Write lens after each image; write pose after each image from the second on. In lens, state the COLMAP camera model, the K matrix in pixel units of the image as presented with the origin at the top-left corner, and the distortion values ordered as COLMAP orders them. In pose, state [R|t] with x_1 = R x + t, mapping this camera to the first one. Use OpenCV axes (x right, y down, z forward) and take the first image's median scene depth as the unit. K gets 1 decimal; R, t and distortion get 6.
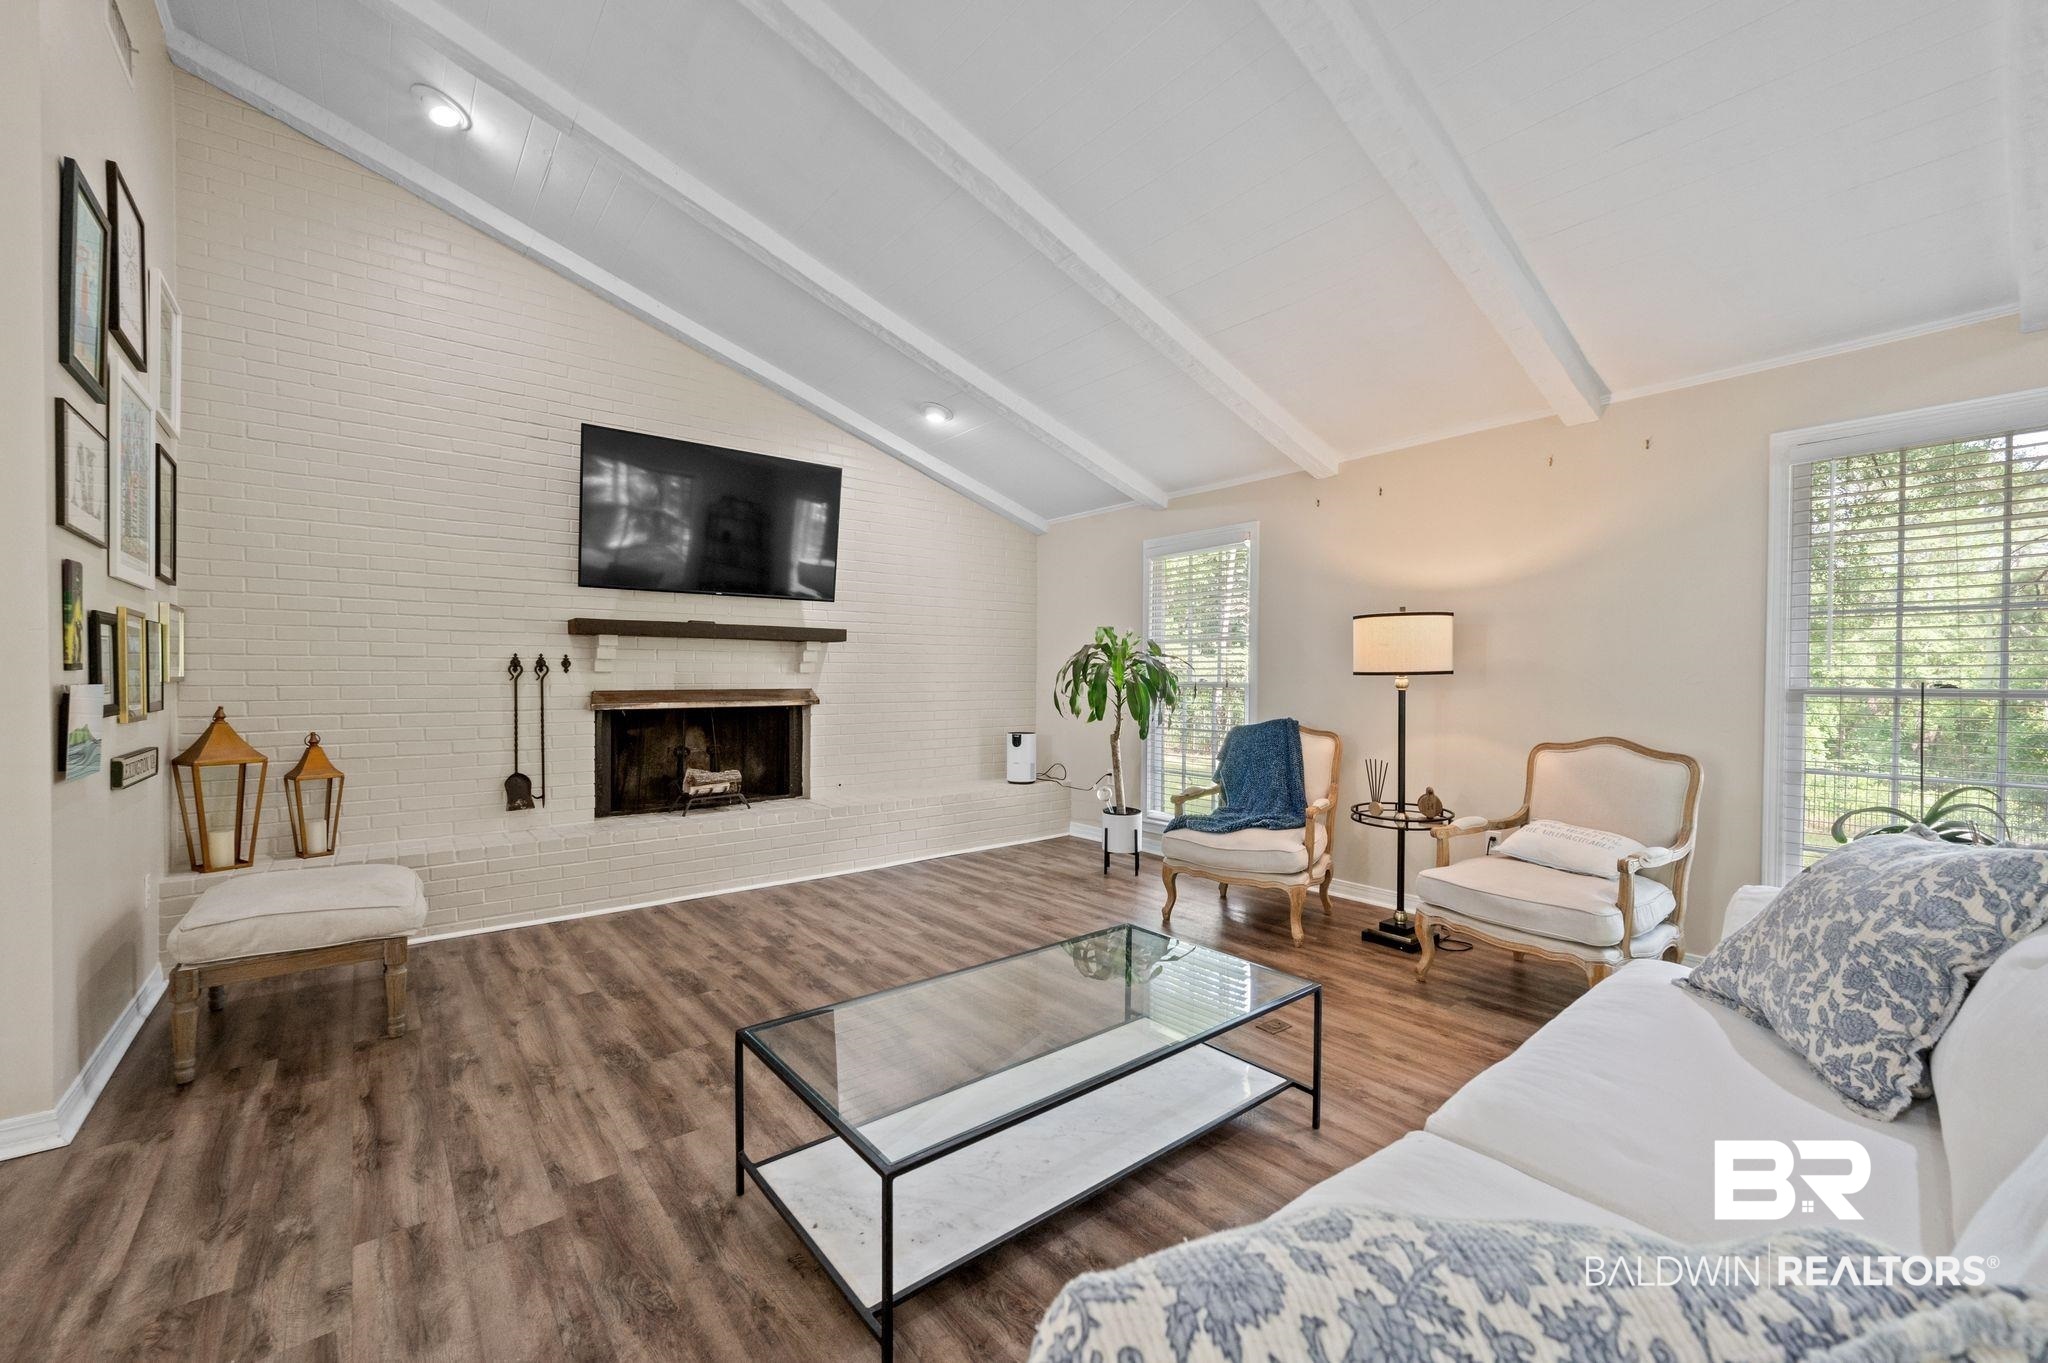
lens RADIAL K [[816.2, 0, 1034.2], [0, 816.2, 684.4], [0, 0, 1]] dist [0.000432, -0.000188]
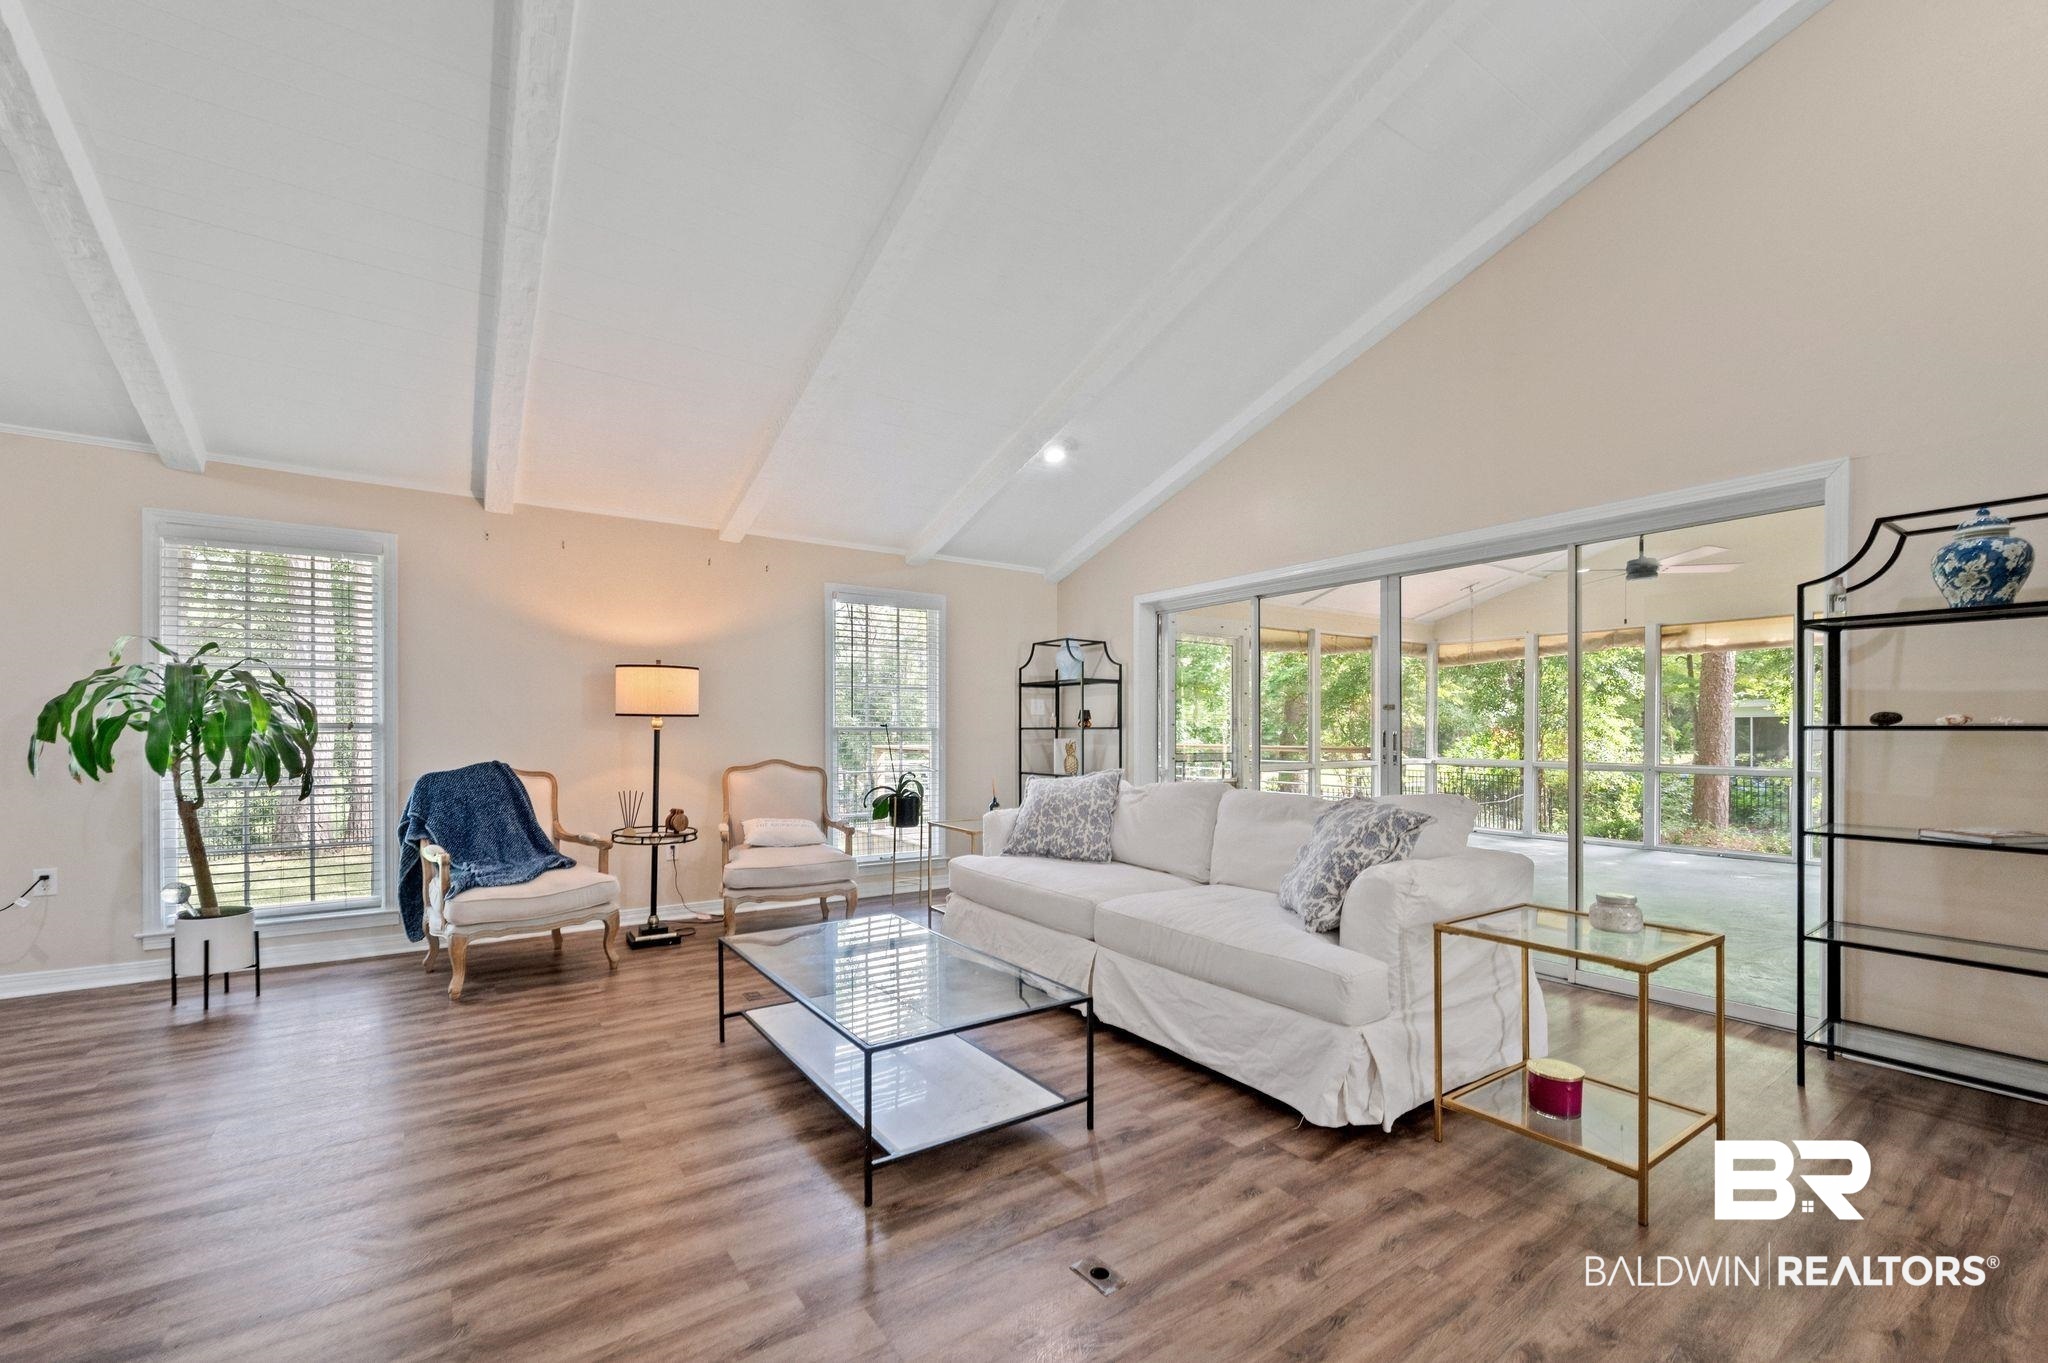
lens RADIAL K [[816.2, 0, 1020.5], [0, 816.2, 736.5], [0, 0, 1]] dist [0.000432, -0.000188]
pose [[0.097047, -0.010937, 0.995220, -0.681981], [0.008925, 0.999909, 0.010118, 0.009984], [-0.995240, 0.007900, 0.097136, 0.353169]]
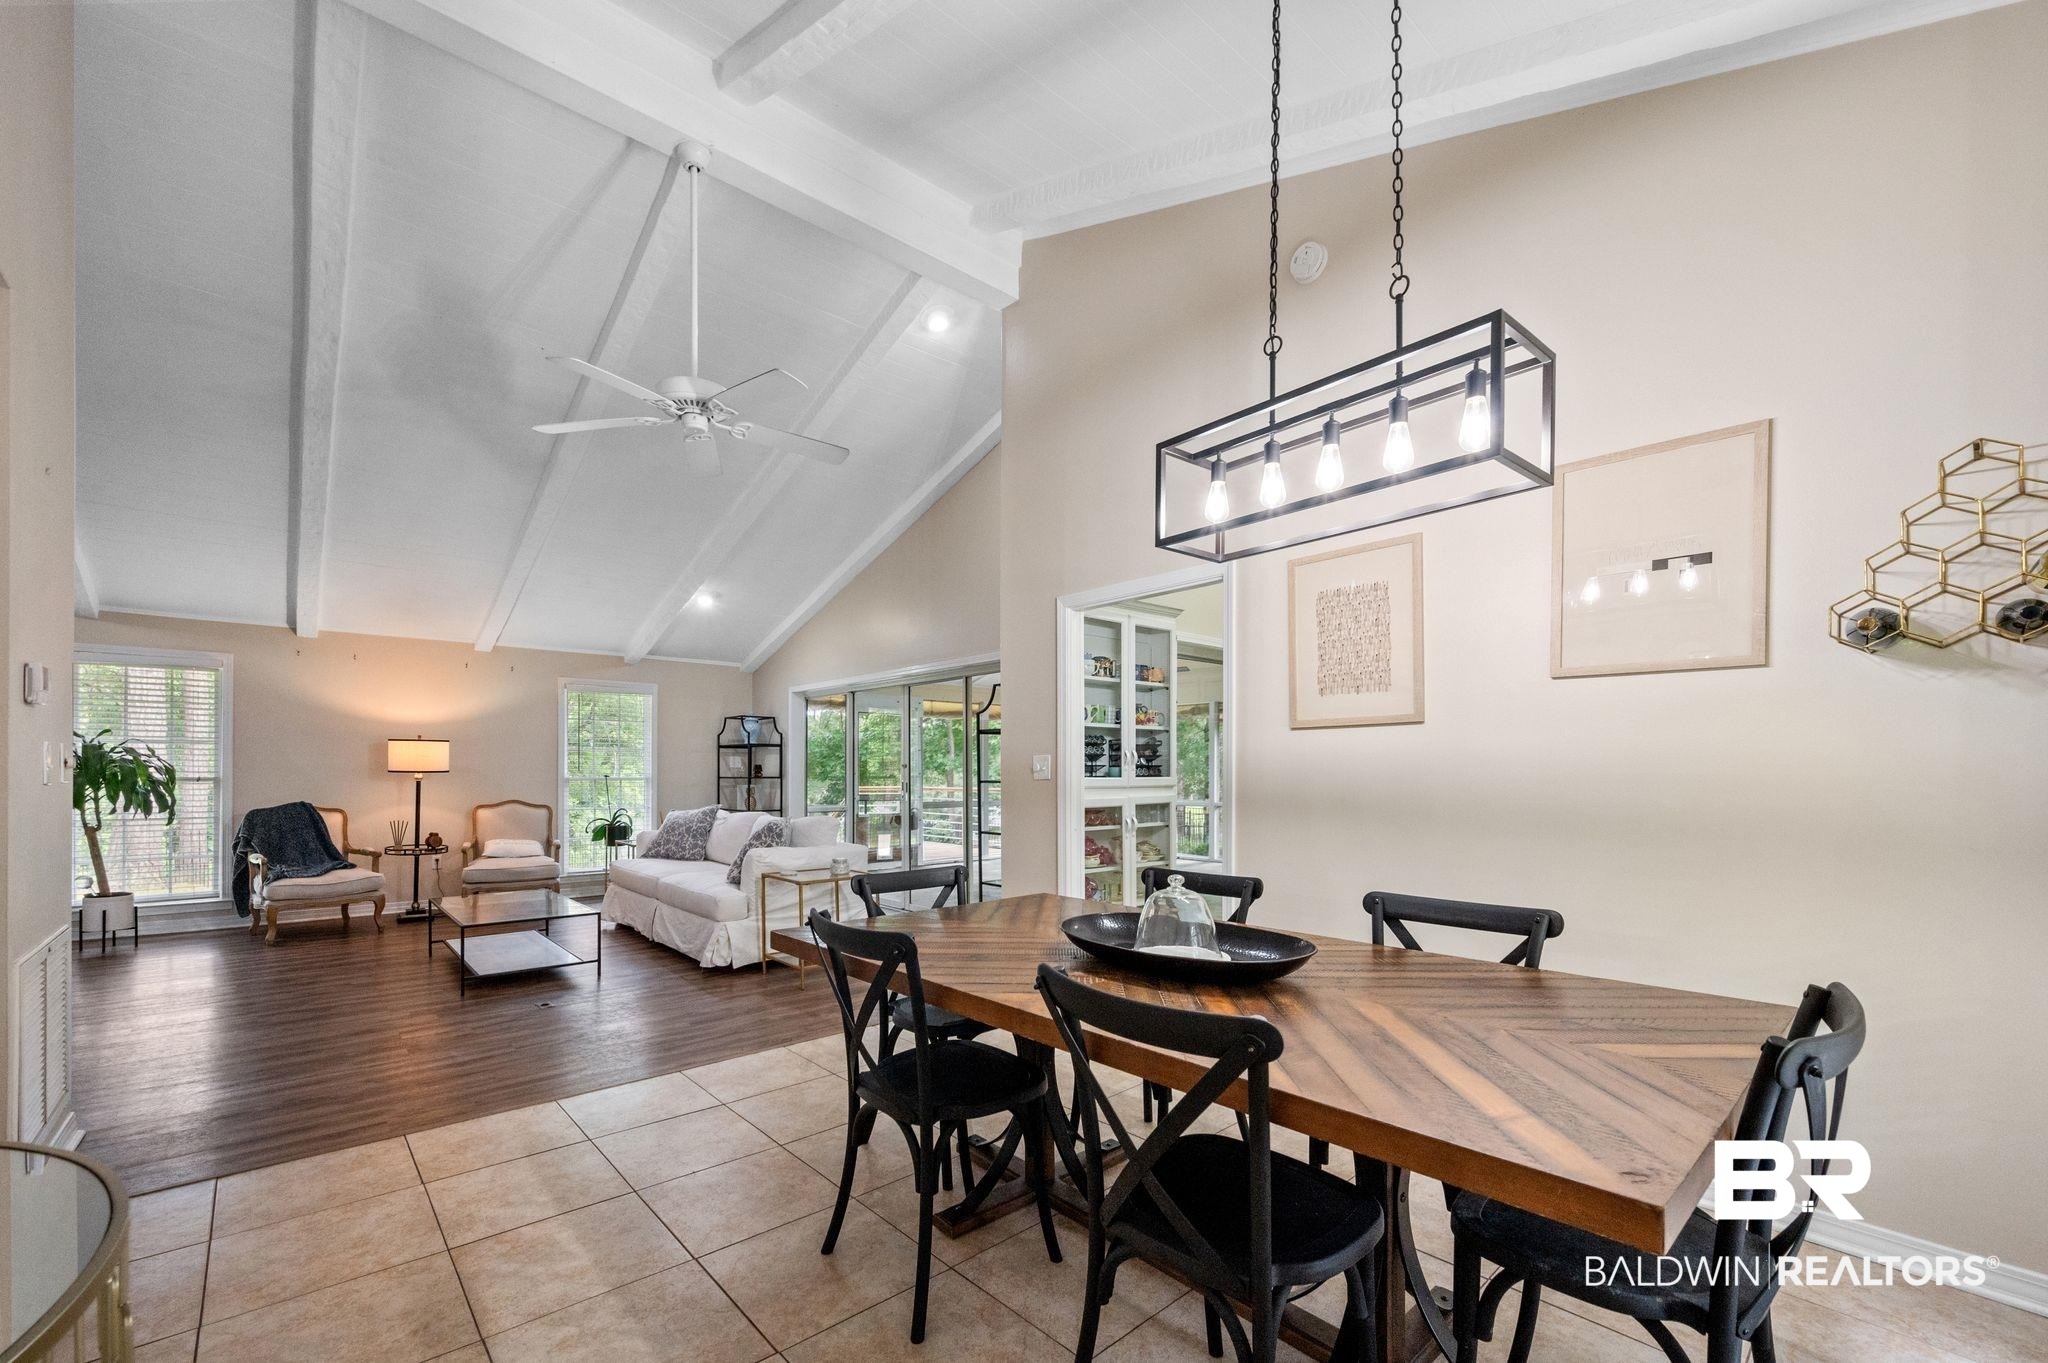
lens RADIAL K [[816.2, 0, 1012.1], [0, 816.2, 767.5], [0, 0, 1]] dist [0.000432, -0.000188]
pose [[-0.022409, 0.001049, 0.999748, -1.402107], [0.007624, 0.999971, -0.000879, -0.010851], [-0.999720, 0.007602, -0.022416, -0.288439]]
